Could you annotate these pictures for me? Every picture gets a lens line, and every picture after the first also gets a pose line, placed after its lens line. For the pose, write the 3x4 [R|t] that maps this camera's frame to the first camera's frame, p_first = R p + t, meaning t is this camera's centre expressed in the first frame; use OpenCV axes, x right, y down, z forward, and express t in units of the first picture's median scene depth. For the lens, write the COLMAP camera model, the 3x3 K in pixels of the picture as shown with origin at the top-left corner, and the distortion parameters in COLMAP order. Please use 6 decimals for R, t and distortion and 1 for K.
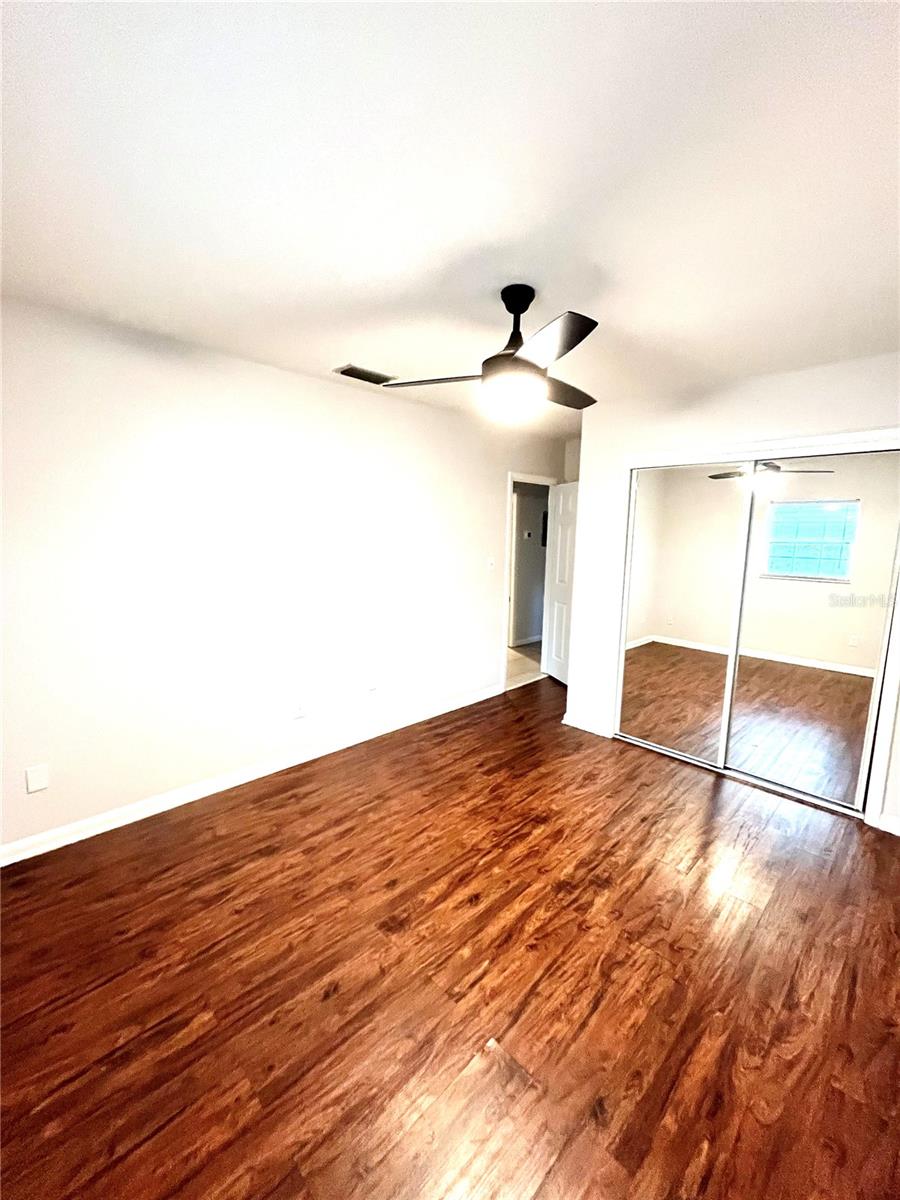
lens RADIAL K [[486.1, 0, 451.2], [0, 486.1, 596.6], [0, 0, 1]] dist [-0.001964, -0.000374]
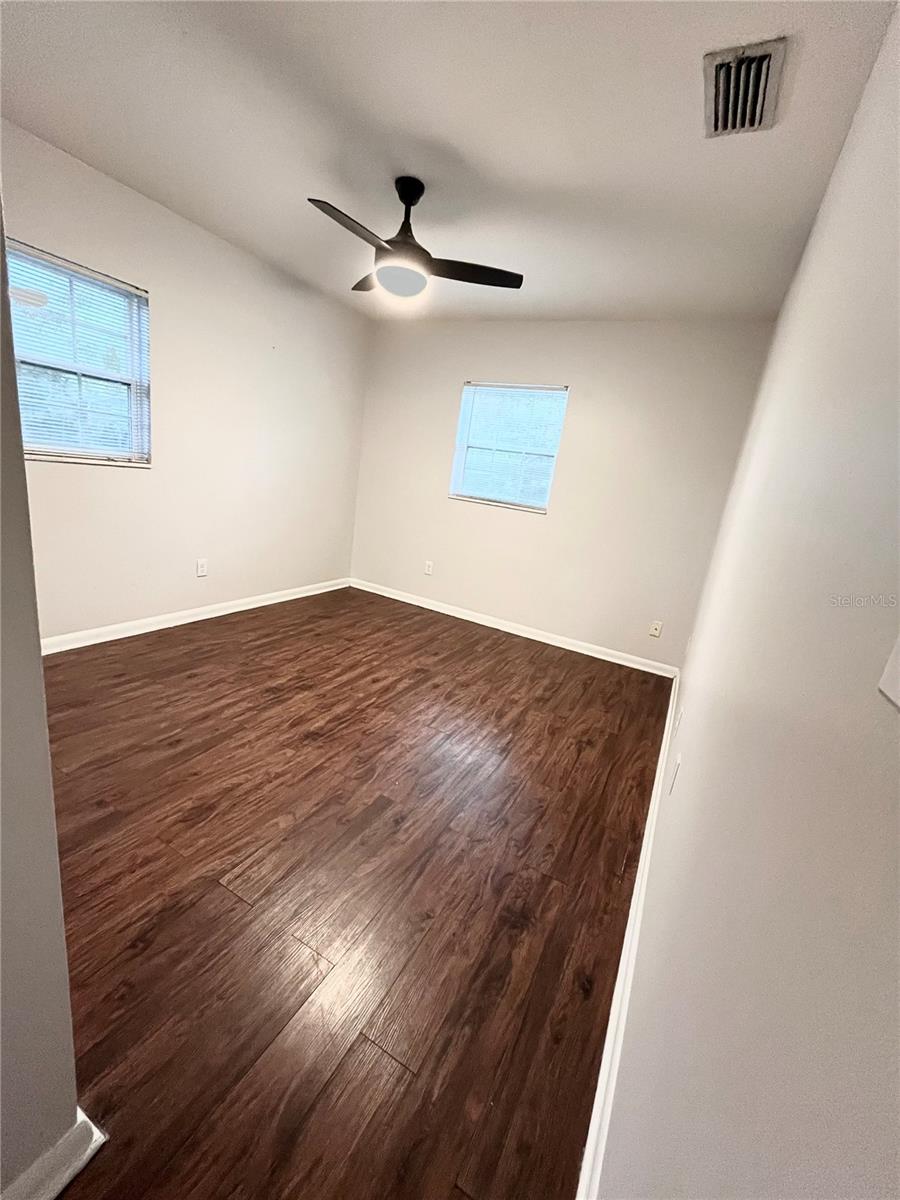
lens RADIAL K [[486.1, 0, 451.2], [0, 486.1, 596.6], [0, 0, 1]] dist [-0.001964, -0.000374]
pose [[-0.941478, -0.070194, -0.329686, 0.315126], [-0.195162, 0.910977, 0.363363, -0.157071], [0.274831, 0.406440, -0.871364, 2.135140]]
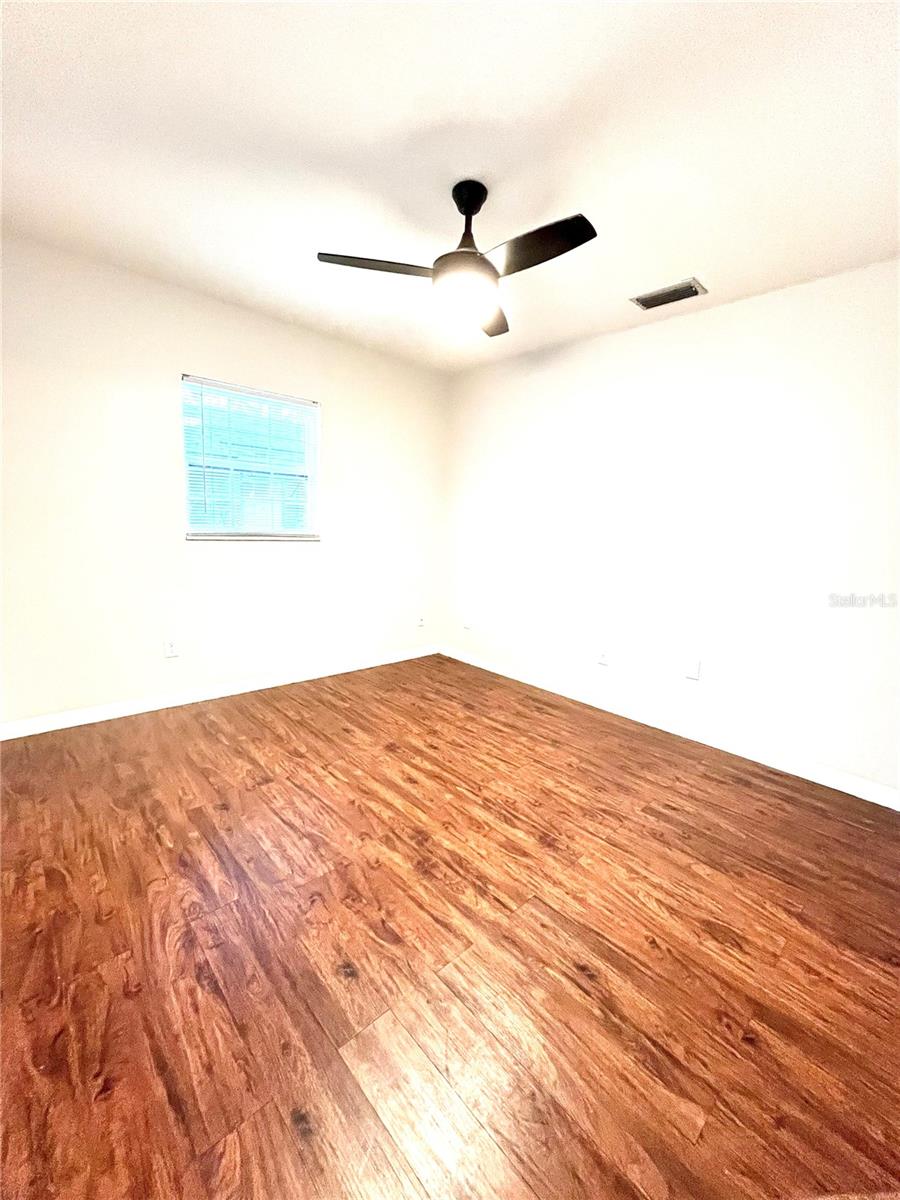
lens RADIAL K [[486.1, 0, 451.2], [0, 486.1, 596.6], [0, 0, 1]] dist [-0.001964, -0.000374]
pose [[-0.027656, 0.134806, -0.990486, 1.070390], [-0.181969, 0.973630, 0.137593, 0.034309], [0.982915, 0.184044, -0.002397, 0.984528]]
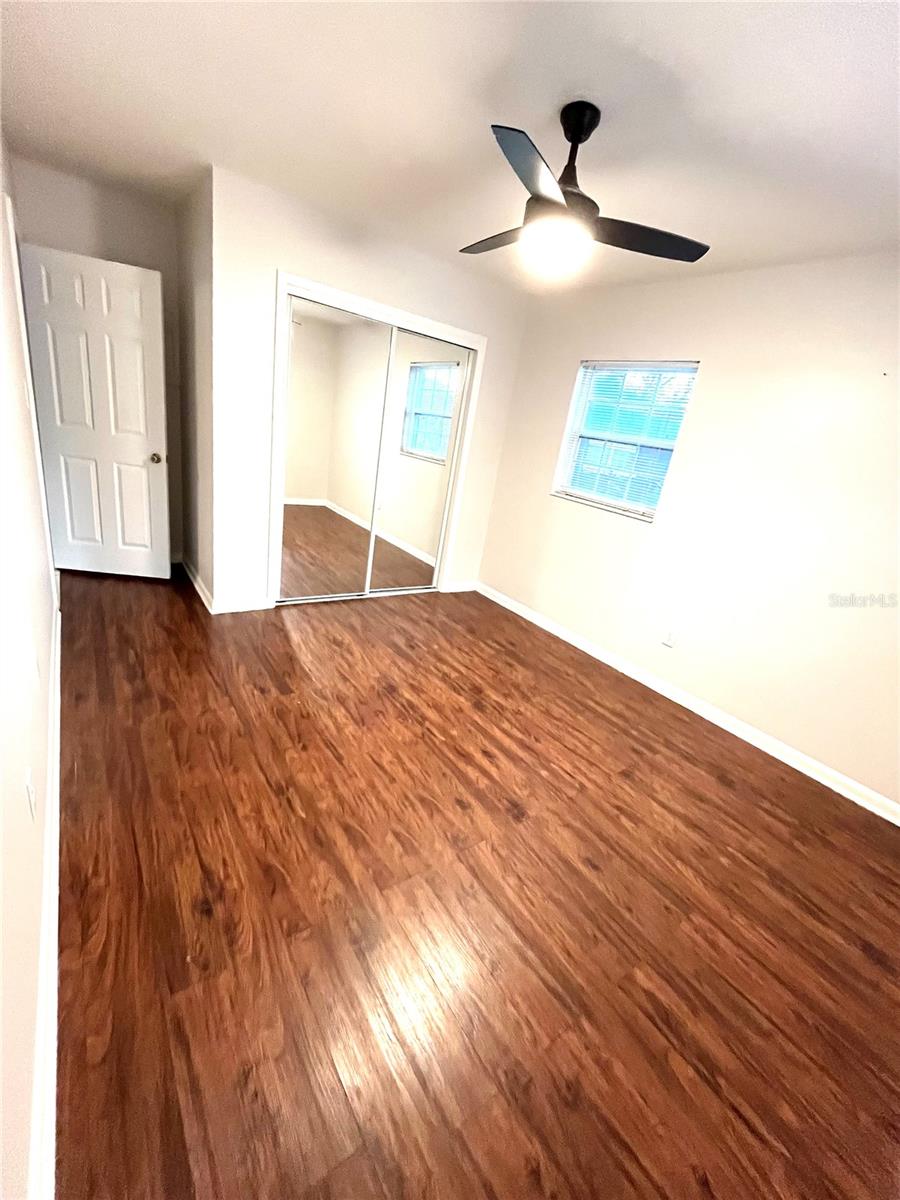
lens RADIAL K [[486.8, 0, 448.8], [0, 486.8, 596.5], [0, 0, 1]] dist [-0.000546, -0.000228]
pose [[0.155410, -0.325328, 0.932743, -0.866864], [-0.018532, 0.943089, 0.332025, -0.087742], [-0.987676, -0.068886, 0.140537, 0.928408]]
